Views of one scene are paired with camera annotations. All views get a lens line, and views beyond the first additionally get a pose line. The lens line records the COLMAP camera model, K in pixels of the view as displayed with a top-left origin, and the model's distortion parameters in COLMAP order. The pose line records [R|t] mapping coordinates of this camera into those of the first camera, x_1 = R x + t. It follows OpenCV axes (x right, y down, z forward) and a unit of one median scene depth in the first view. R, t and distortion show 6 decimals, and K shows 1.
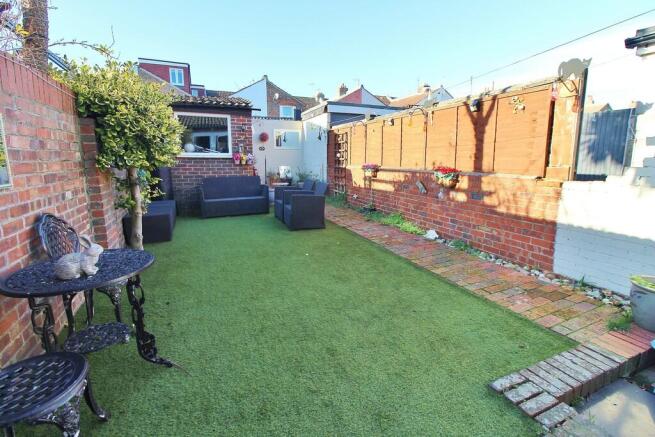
lens RADIAL K [[309.9, 0, 328.2], [0, 309.9, 214.9], [0, 0, 1]] dist [-0.005178, -0.001473]
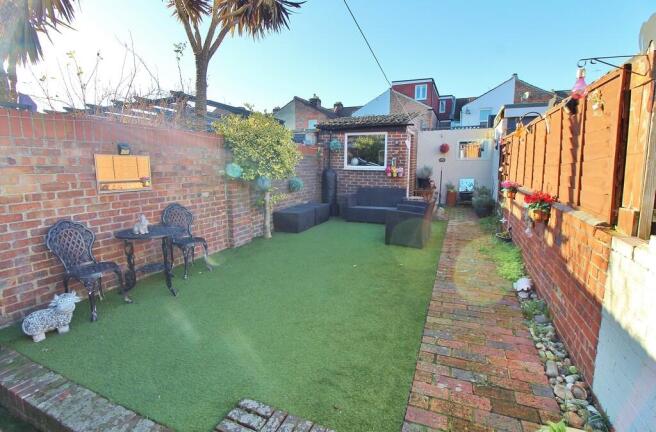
lens RADIAL K [[310.4, 0, 327.6], [0, 310.4, 217.0], [0, 0, 1]] dist [-0.005178, -0.001473]
pose [[0.674640, 0.127765, -0.727006, 0.371542], [-0.136890, 0.989477, 0.046862, -0.045032], [0.725343, 0.067905, 0.685030, 0.109825]]
